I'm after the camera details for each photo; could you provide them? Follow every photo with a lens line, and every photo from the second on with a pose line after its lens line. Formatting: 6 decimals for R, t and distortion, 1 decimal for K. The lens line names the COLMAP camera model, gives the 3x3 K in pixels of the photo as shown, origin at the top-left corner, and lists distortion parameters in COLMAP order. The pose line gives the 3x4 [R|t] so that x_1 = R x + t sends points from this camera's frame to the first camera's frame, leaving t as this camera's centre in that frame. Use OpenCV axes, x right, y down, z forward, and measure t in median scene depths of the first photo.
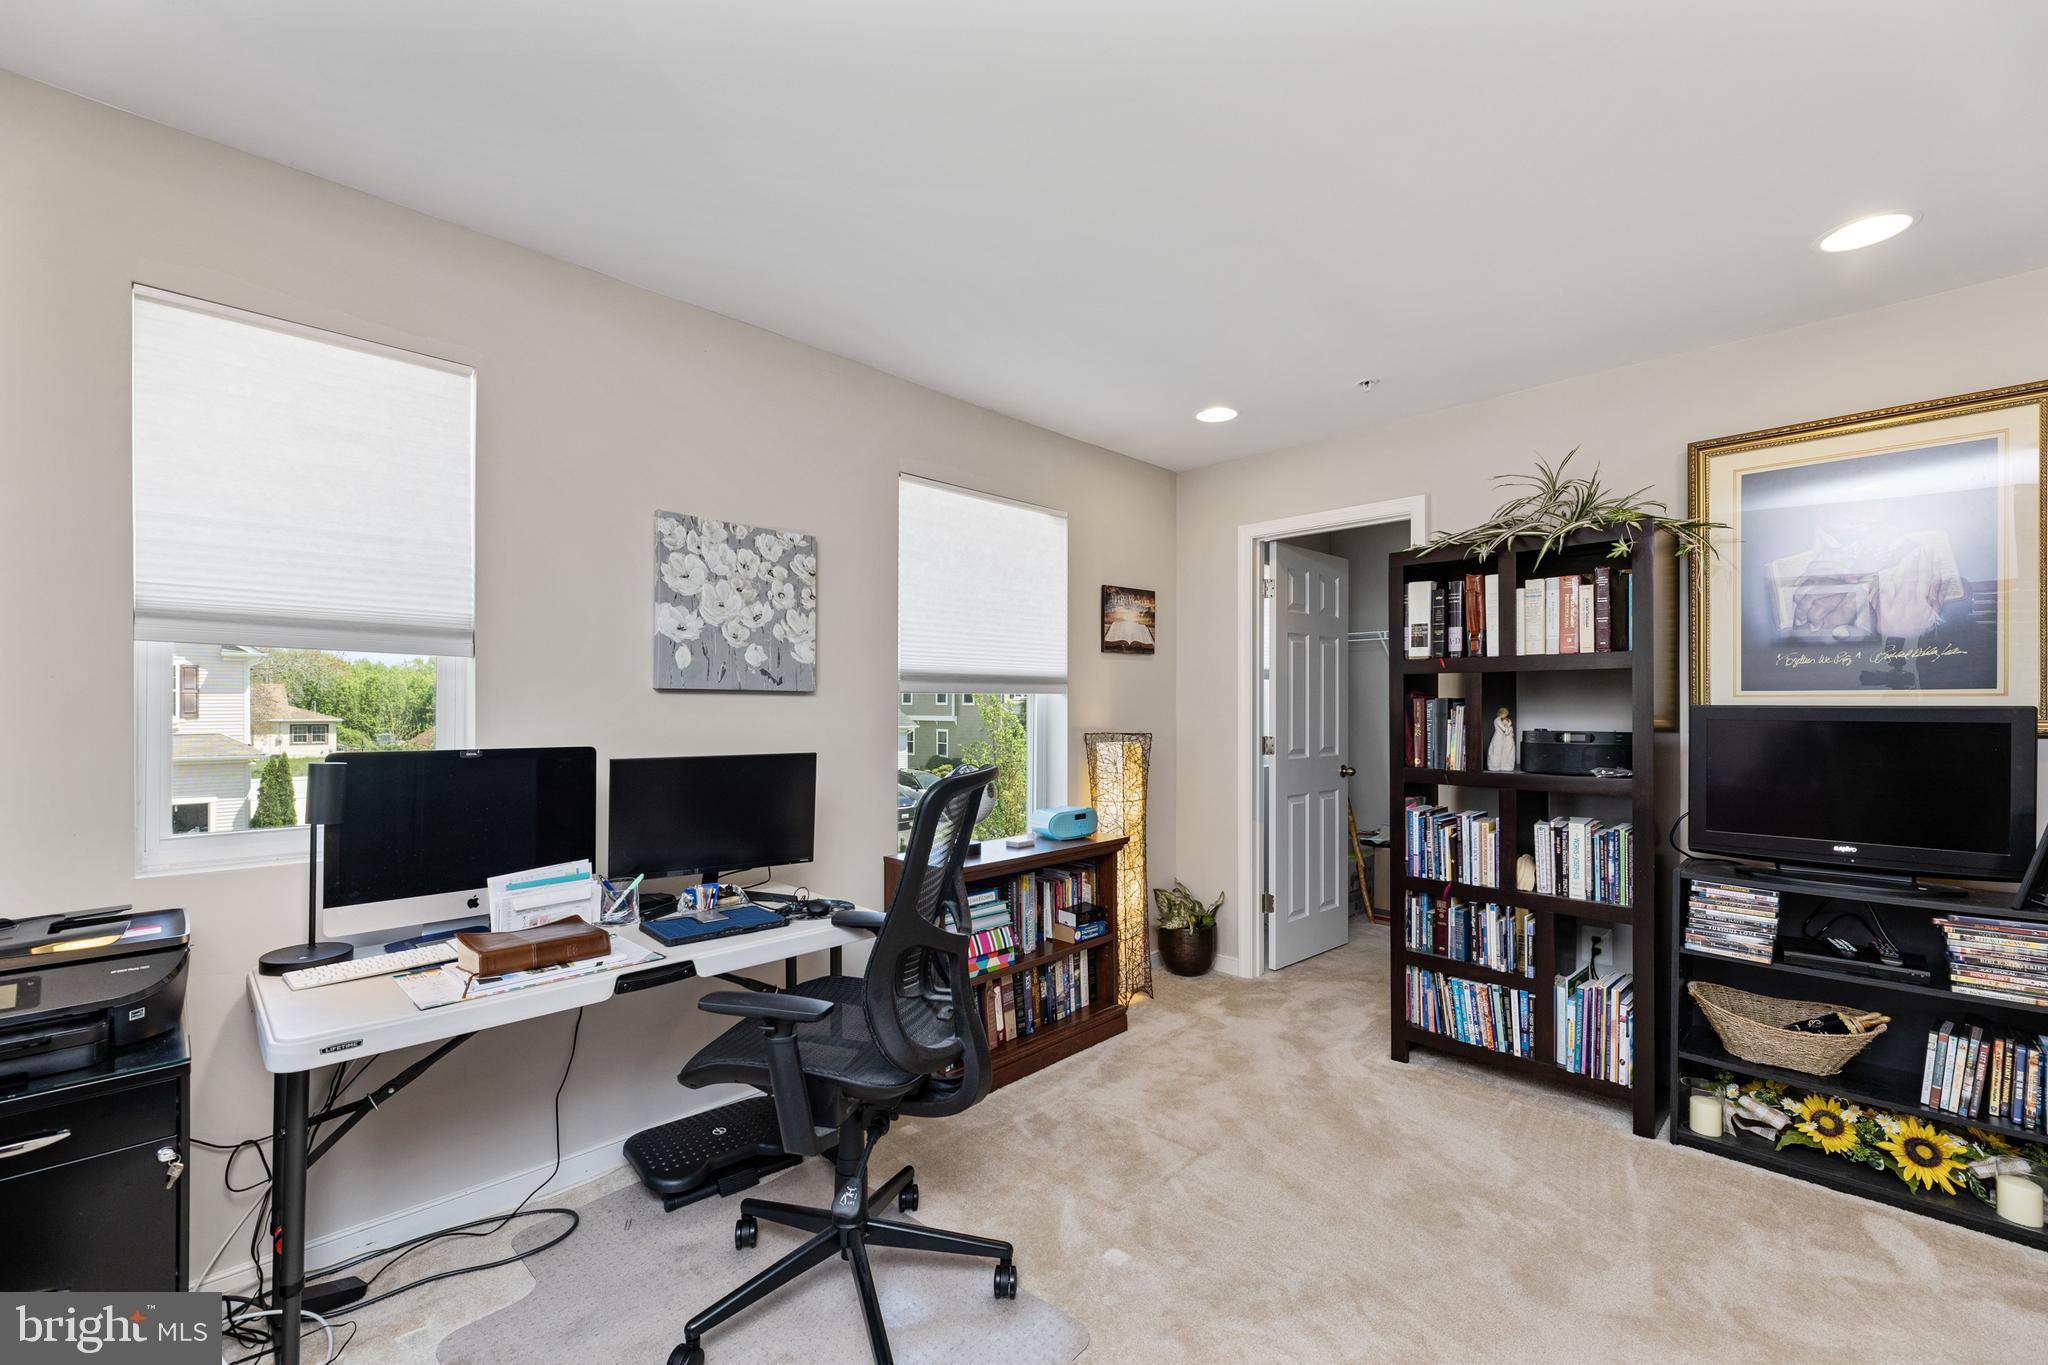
lens RADIAL K [[840.9, 0, 1015.3], [0, 840.9, 699.9], [0, 0, 1]] dist [0.000930, 0.000376]
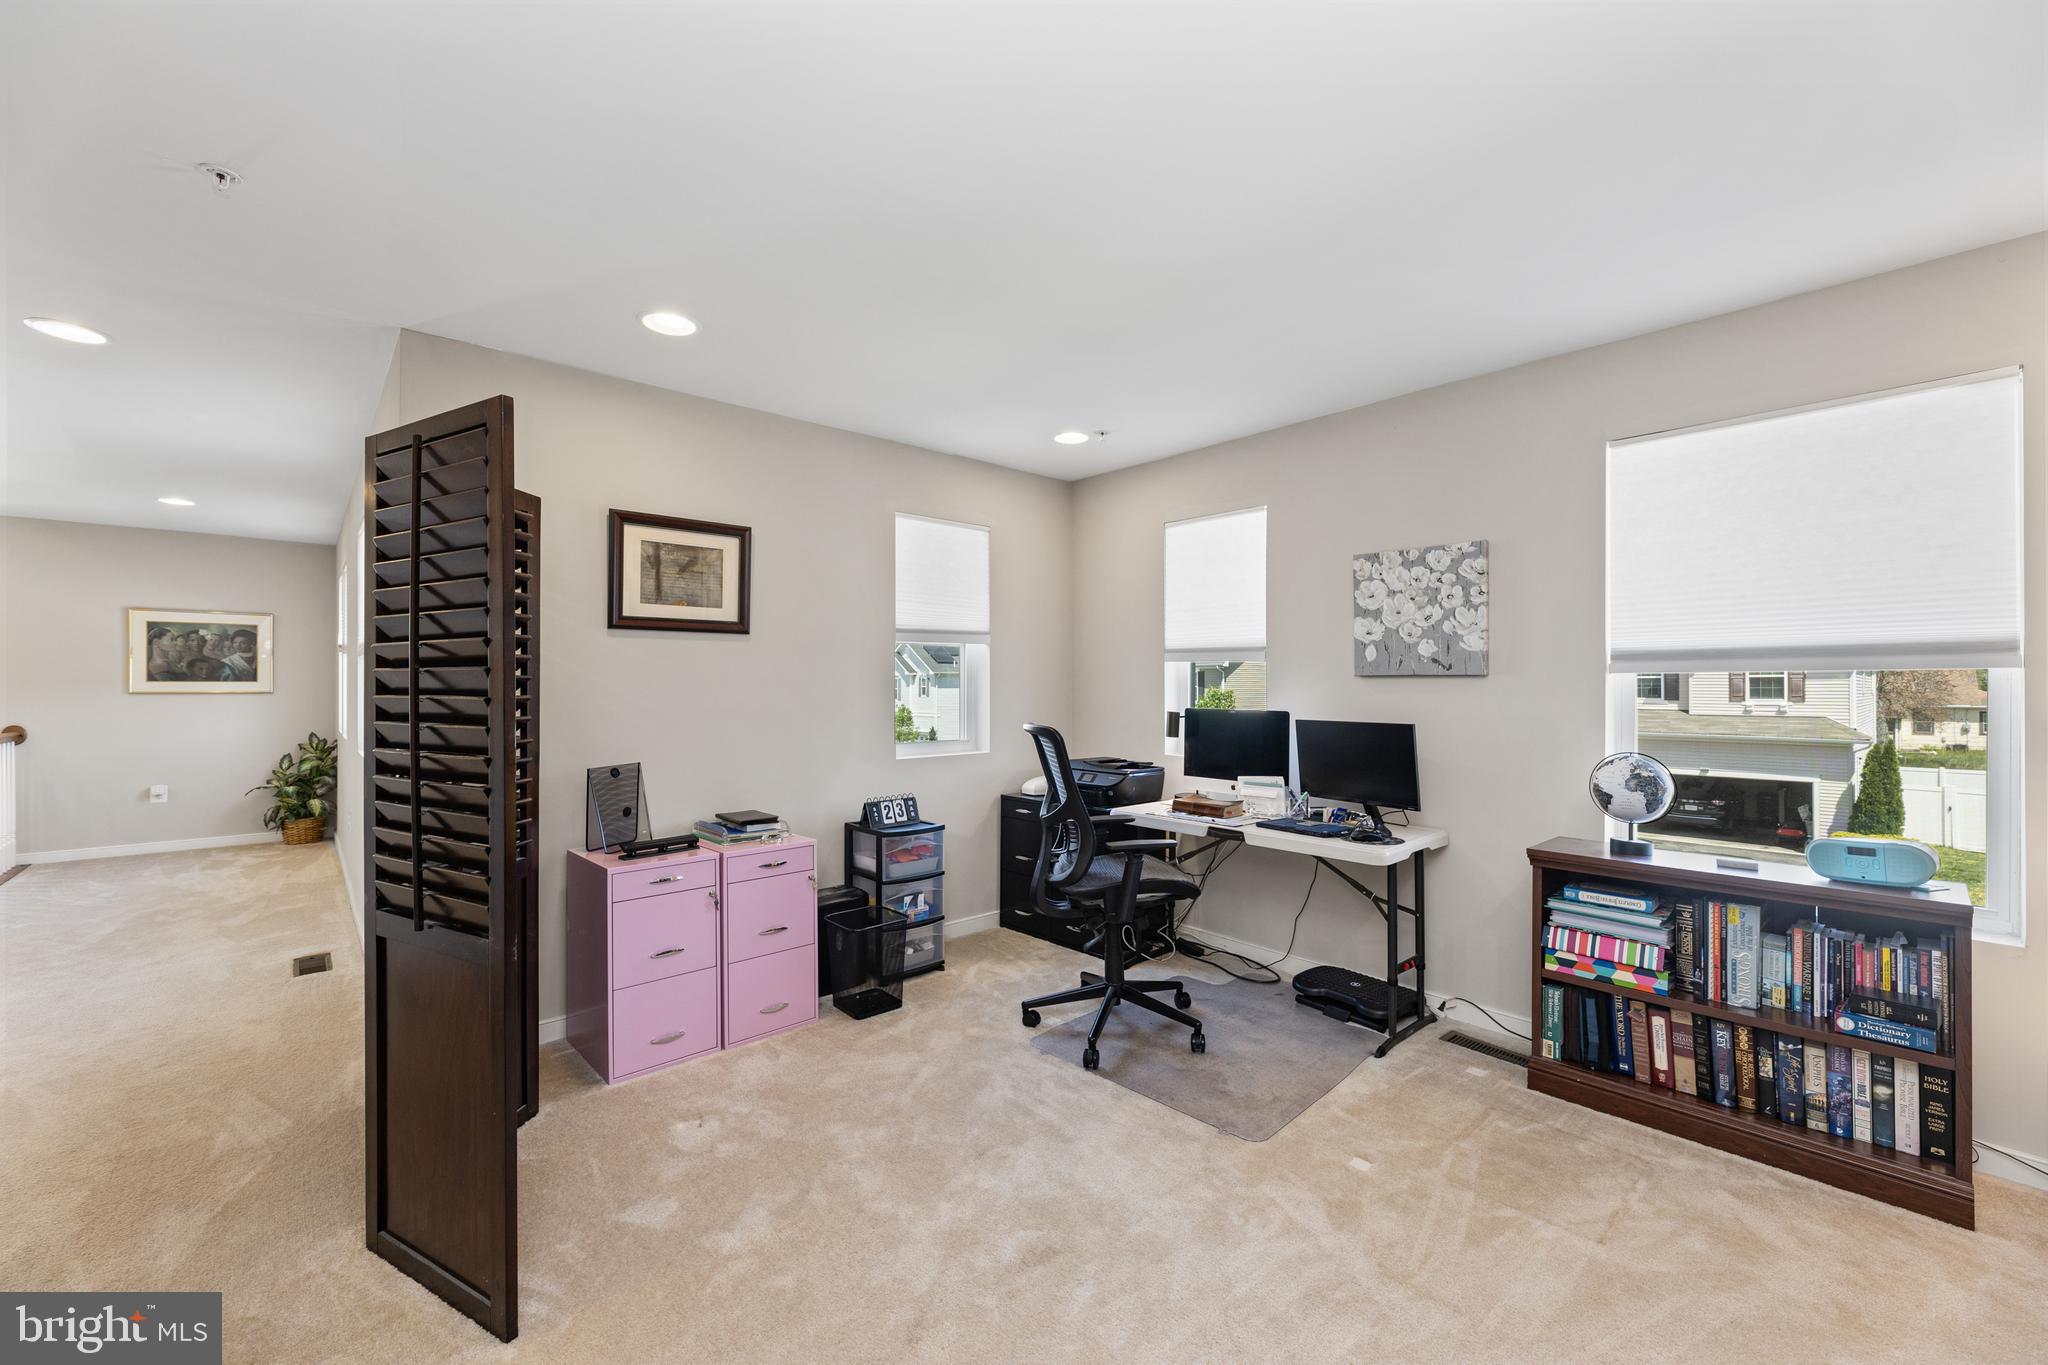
lens RADIAL K [[814.6, 0, 1024.0], [0, 814.6, 682.5], [0, 0, 1]] dist [0.006079, 0.000142]
pose [[-0.049689, -0.007631, -0.998736, 0.941391], [0.004288, 0.999960, -0.007853, 0.006553], [0.998756, -0.004673, -0.049655, 0.445660]]
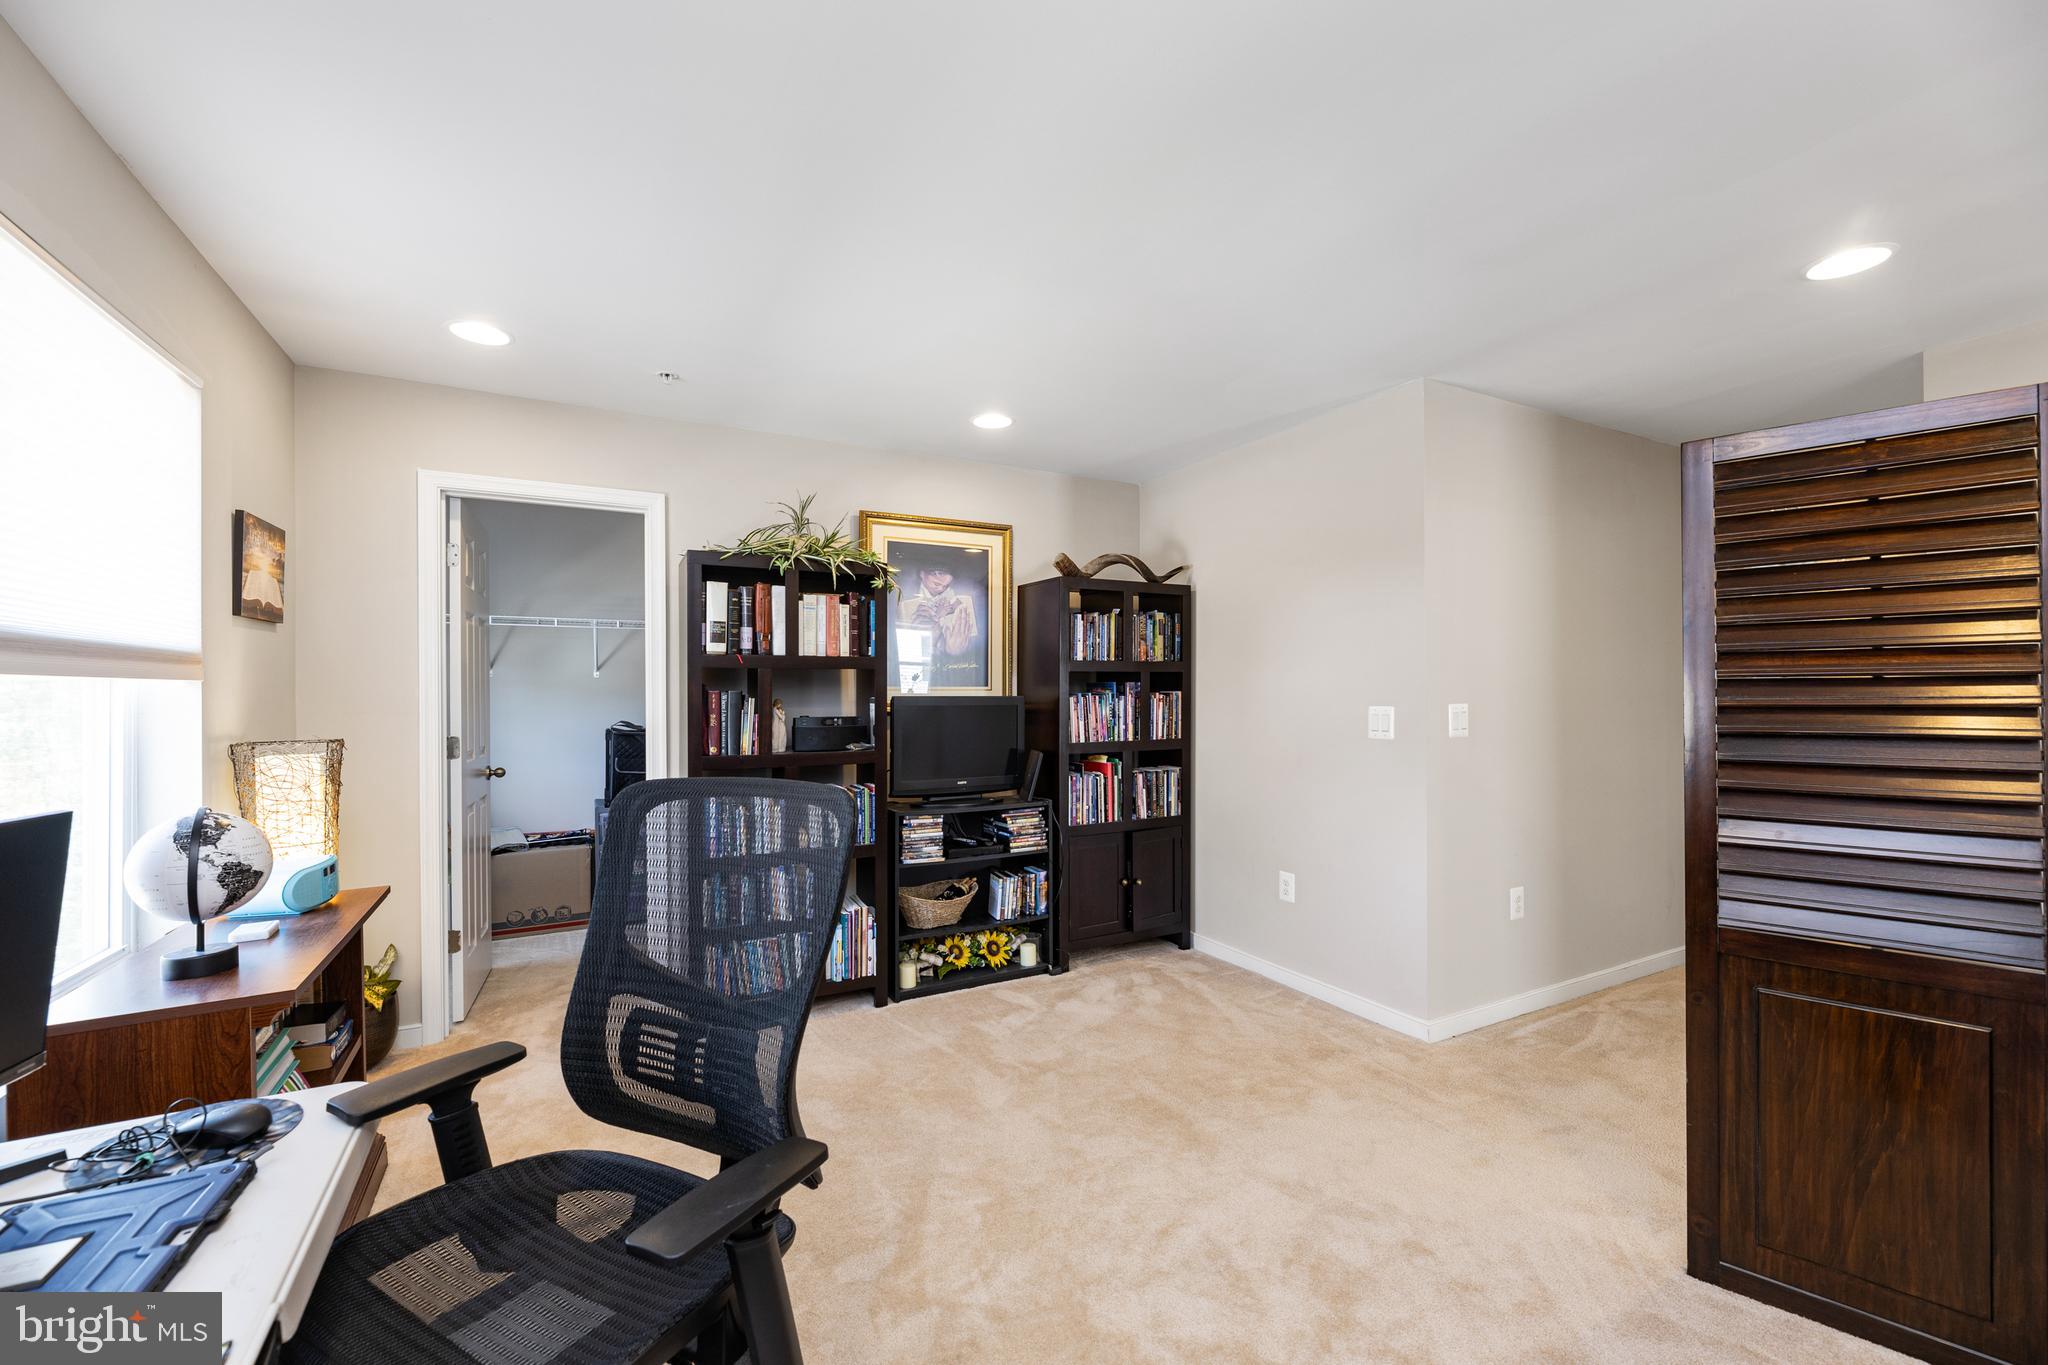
lens RADIAL K [[835.0, 0, 1024.0], [0, 835.0, 682.5], [0, 0, 1]] dist [-0.001426, -0.000017]
pose [[0.276075, 0.011487, 0.961067, -0.485674], [-0.003435, 0.999934, -0.010965, -0.002085], [-0.961130, -0.000274, 0.276096, 0.369325]]
